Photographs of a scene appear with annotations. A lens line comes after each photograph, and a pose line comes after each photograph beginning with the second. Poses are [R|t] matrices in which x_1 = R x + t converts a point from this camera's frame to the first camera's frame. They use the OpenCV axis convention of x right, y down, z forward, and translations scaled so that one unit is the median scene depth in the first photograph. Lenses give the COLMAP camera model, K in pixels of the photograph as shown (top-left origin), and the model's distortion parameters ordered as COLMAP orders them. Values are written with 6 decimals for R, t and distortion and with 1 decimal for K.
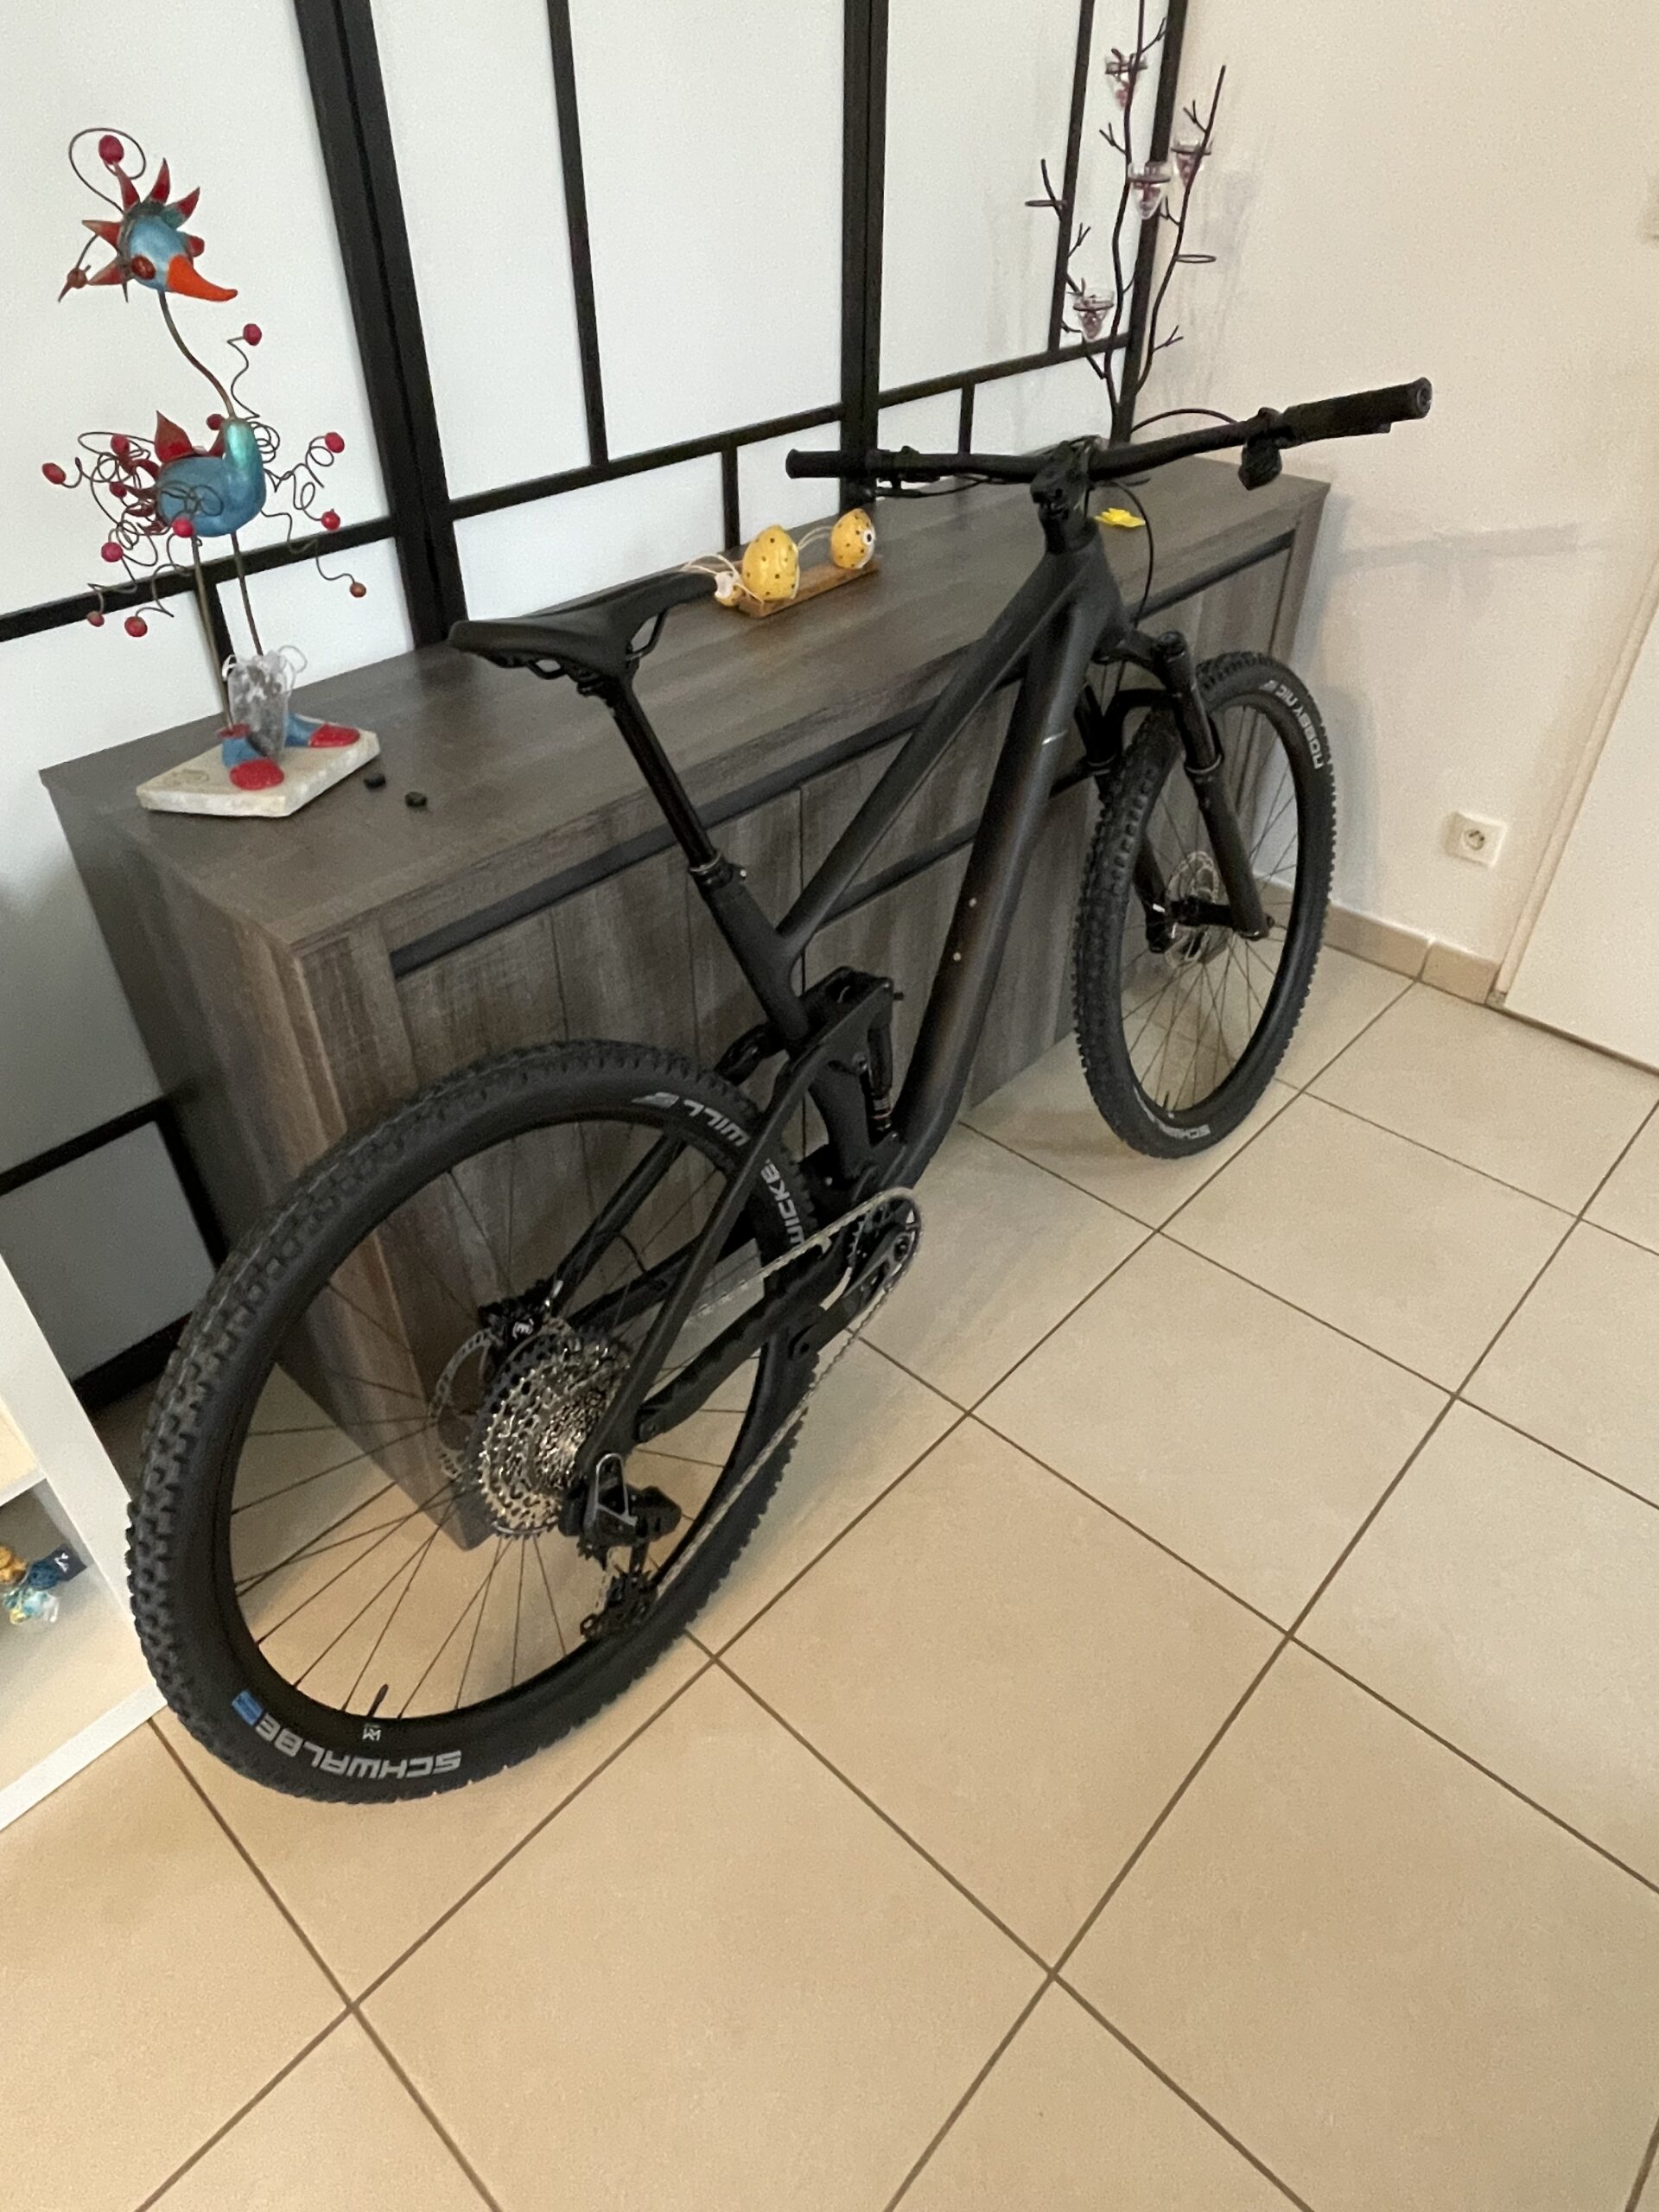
lens RADIAL K [[1352.6, 0, 831.8], [0, 1352.6, 1099.4], [0, 0, 1]] dist [-0.004949, 0.000357]
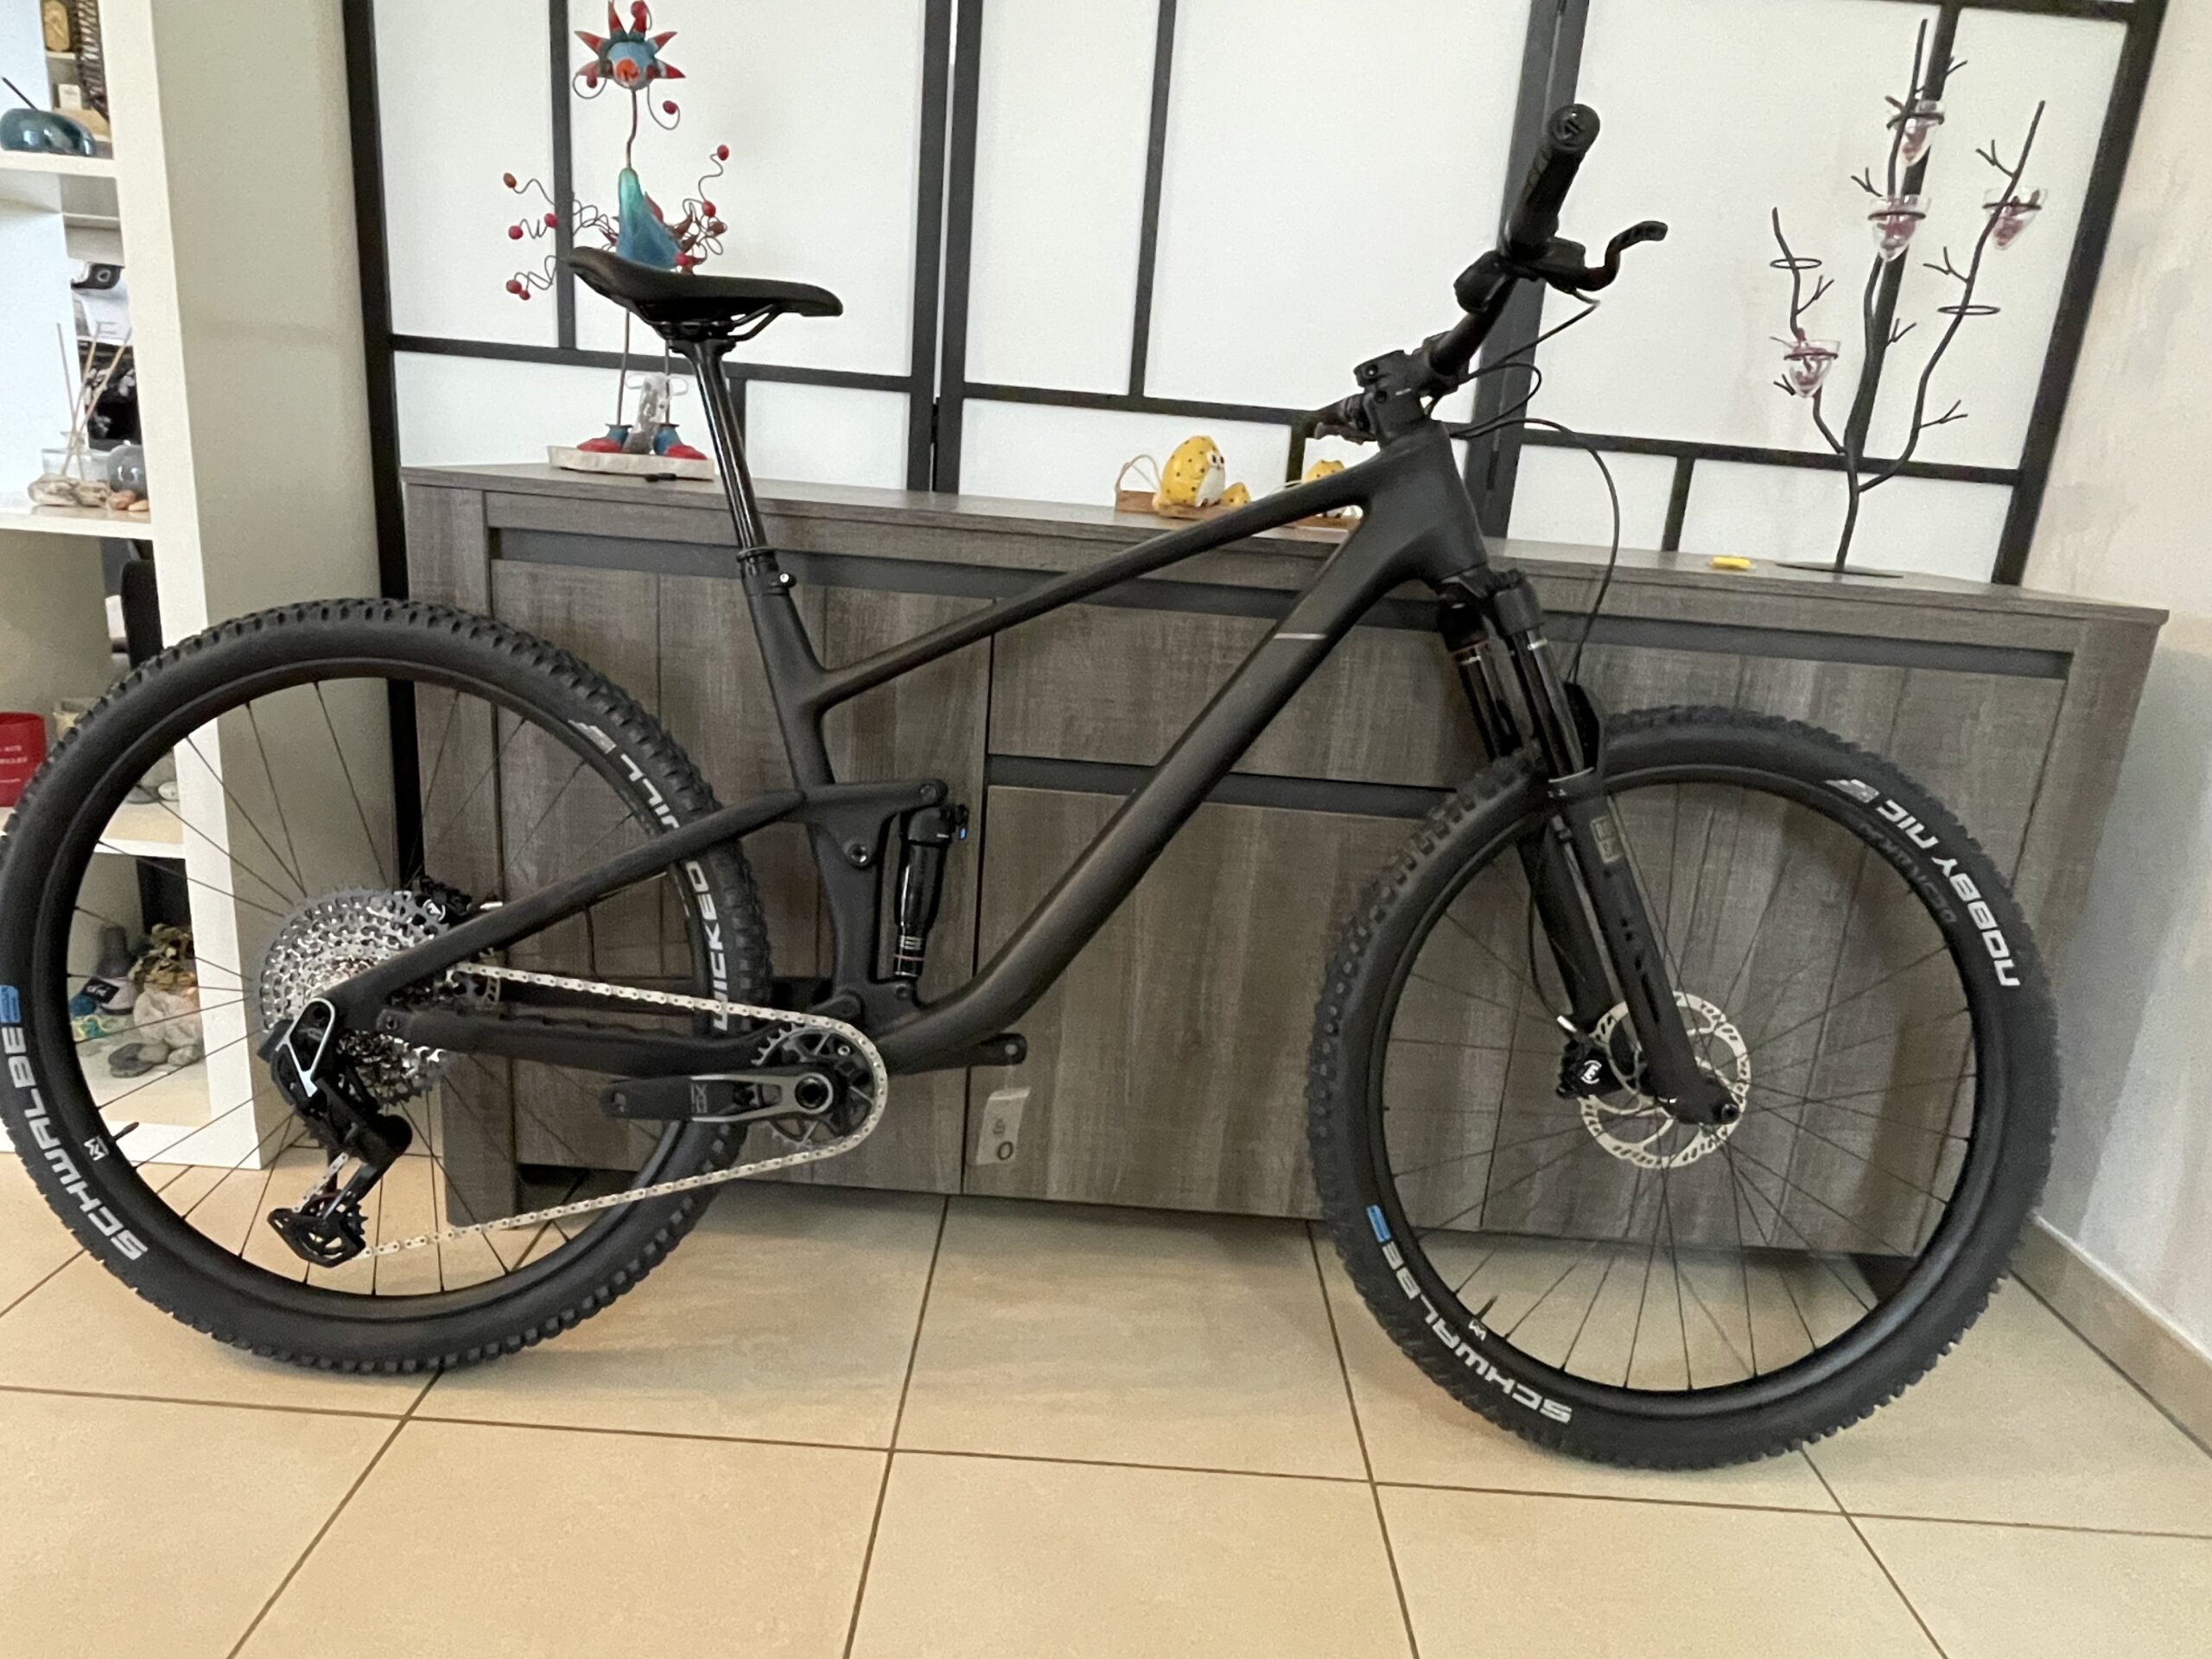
lens RADIAL K [[1352.6, 0, 1103.5], [0, 1352.6, 827.5], [0, 0, 1]] dist [-0.004949, 0.000357]
pose [[0.670128, 0.245460, -0.700484, 0.836665], [-0.524448, 0.824412, -0.212835, 0.071348], [0.525245, 0.509995, 0.681192, 0.550872]]
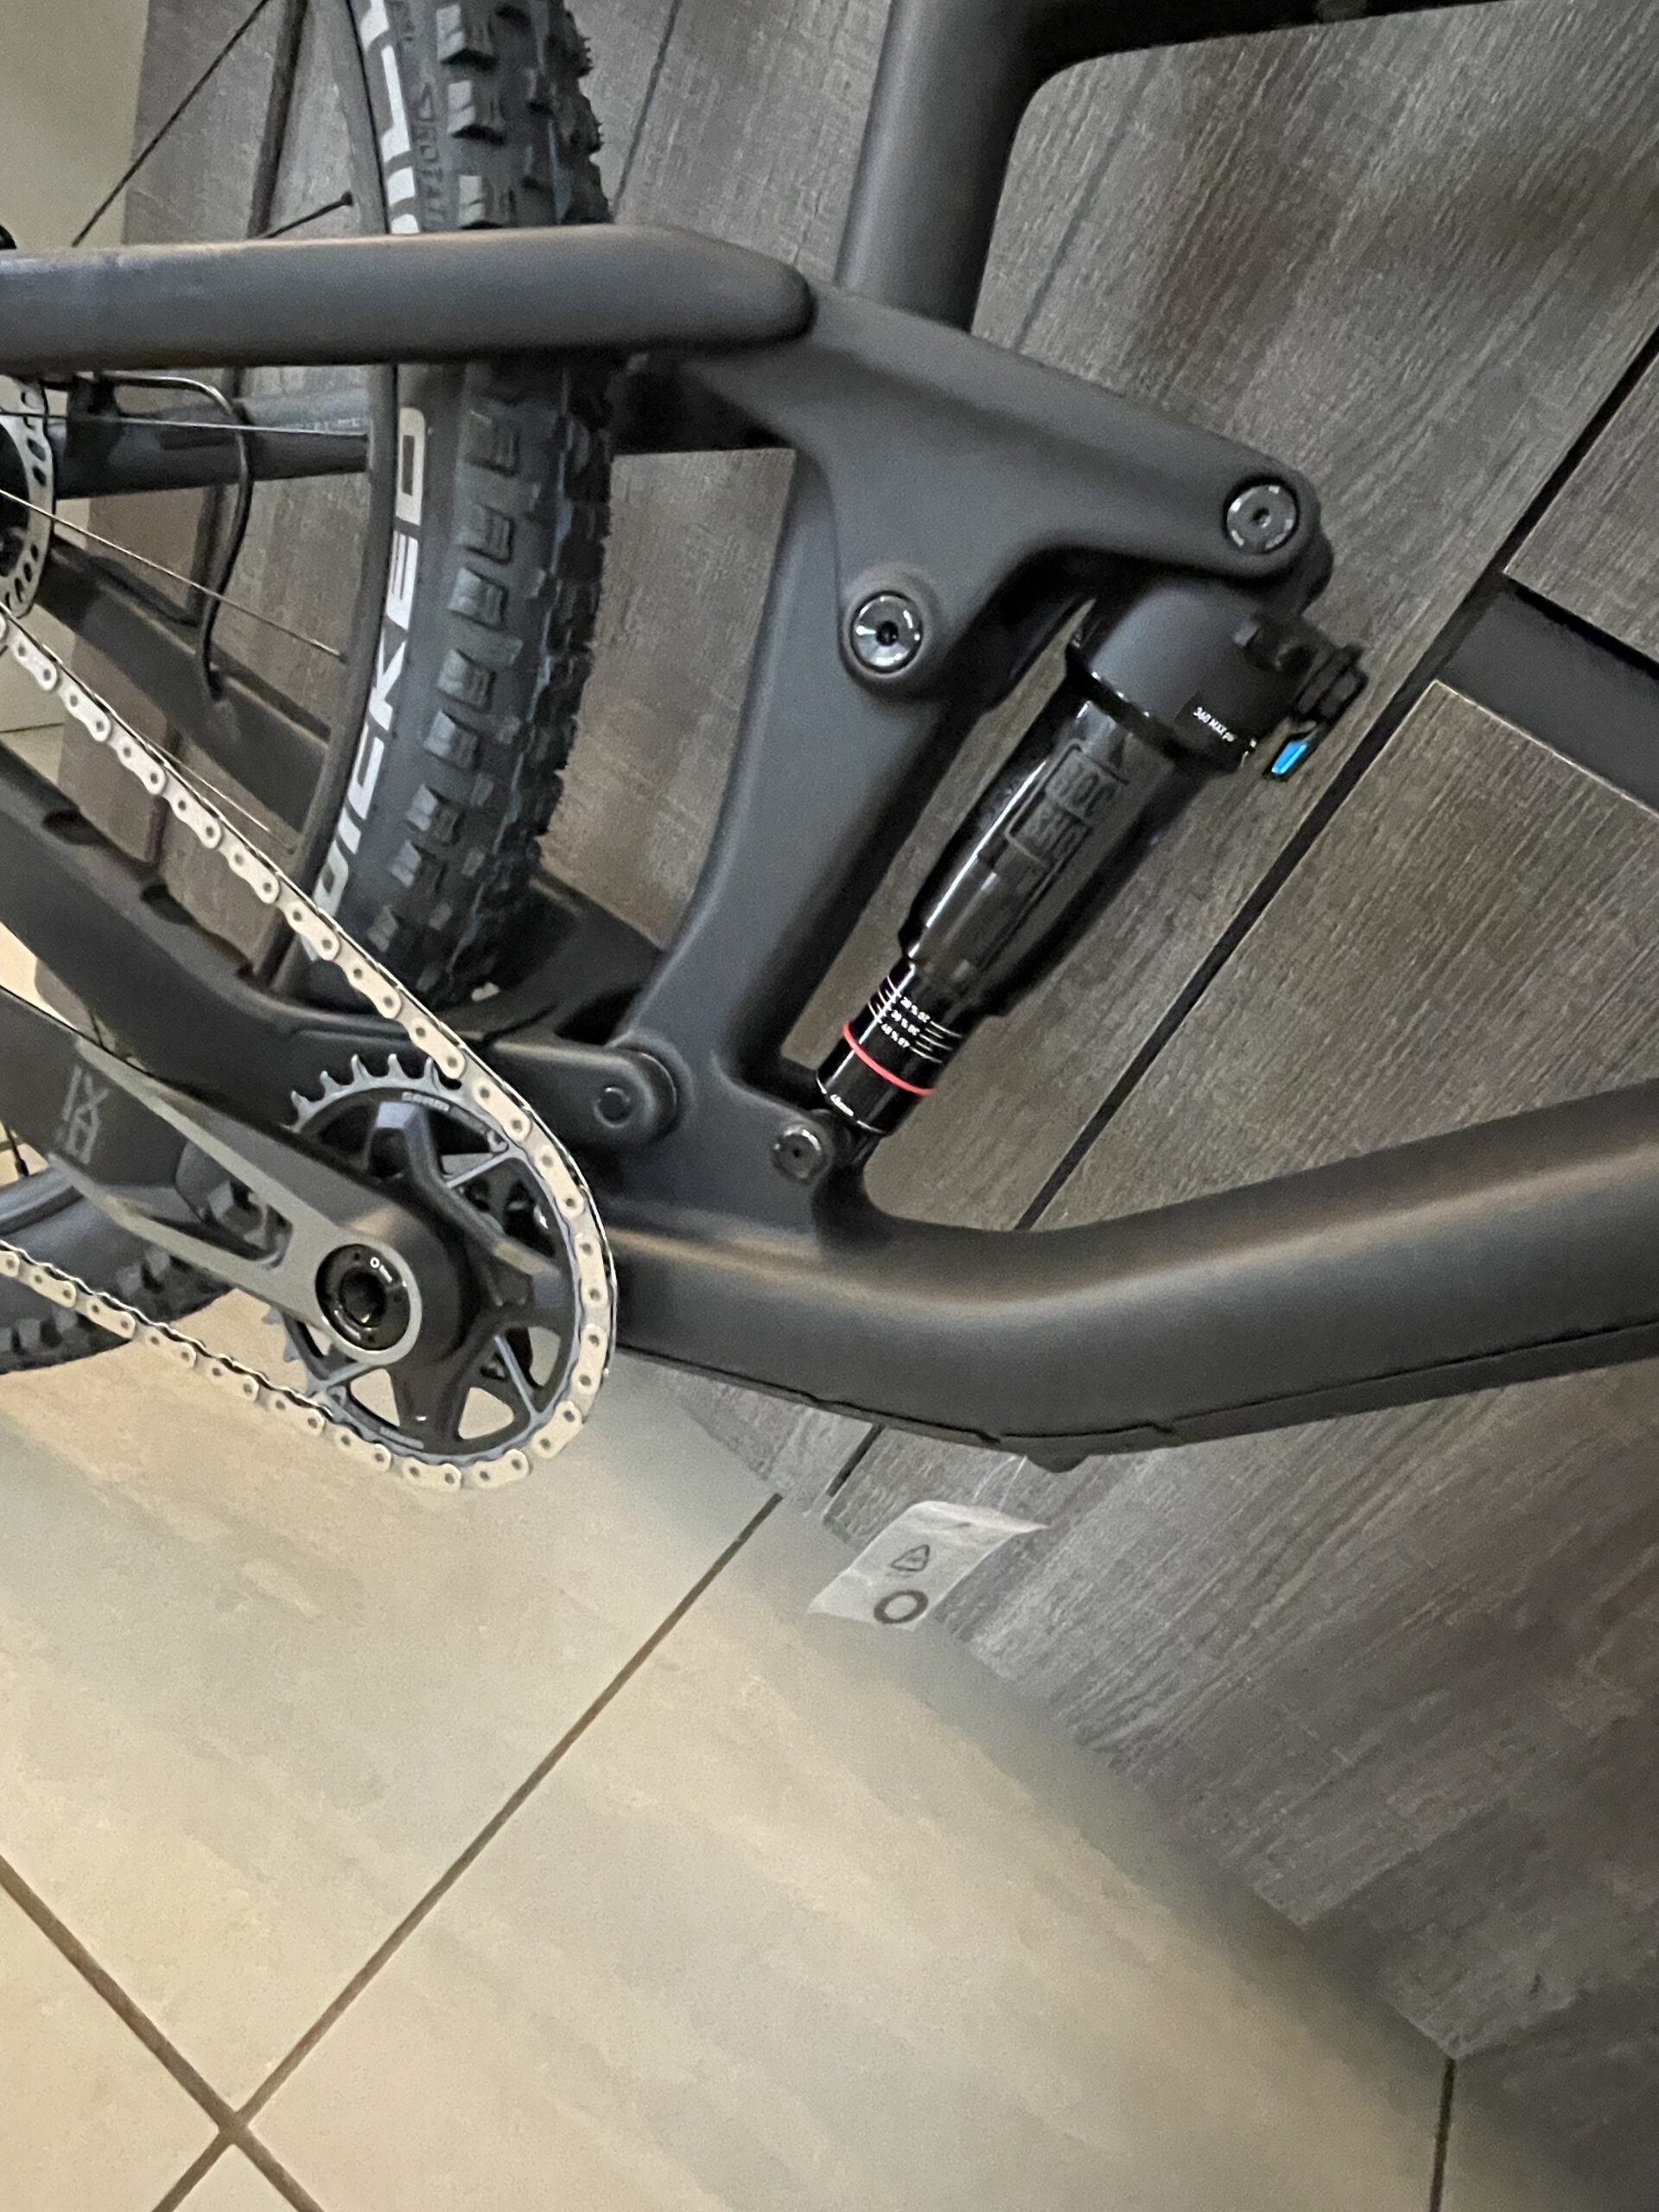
lens RADIAL K [[1352.6, 0, 834.2], [0, 1352.6, 1096.5], [0, 0, 1]] dist [-0.004949, 0.000357]
pose [[0.150034, 0.669555, -0.727451, 0.264120], [-0.868984, 0.440232, 0.225970, -0.042076], [0.471547, 0.598240, 0.647883, 1.029995]]
